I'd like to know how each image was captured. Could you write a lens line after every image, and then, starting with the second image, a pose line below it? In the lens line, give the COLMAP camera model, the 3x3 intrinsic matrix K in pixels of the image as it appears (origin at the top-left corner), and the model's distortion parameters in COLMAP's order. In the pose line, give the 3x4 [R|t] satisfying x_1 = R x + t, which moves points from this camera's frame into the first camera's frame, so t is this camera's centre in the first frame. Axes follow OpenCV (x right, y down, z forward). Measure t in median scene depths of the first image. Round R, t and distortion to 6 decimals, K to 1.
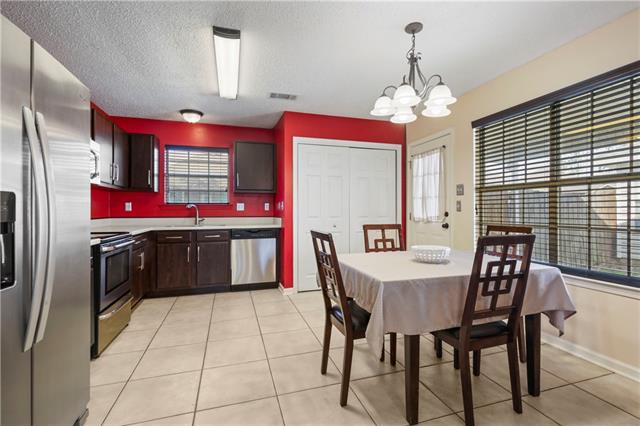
lens RADIAL K [[298.5, 0, 321.4], [0, 298.5, 211.0], [0, 0, 1]] dist [0.002317, 0.000327]
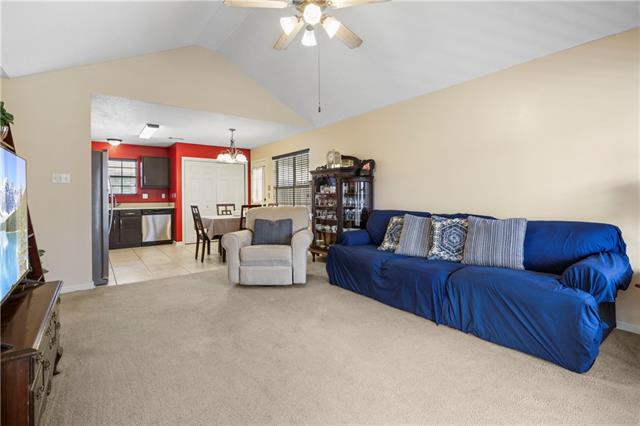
lens RADIAL K [[298.5, 0, 323.7], [0, 298.5, 195.4], [0, 0, 1]] dist [0.002317, 0.000327]
pose [[0.936656, -0.004533, 0.350222, 0.071360], [0.007185, 0.999955, -0.006272, -0.000760], [-0.350178, 0.008391, 0.936646, -0.950430]]
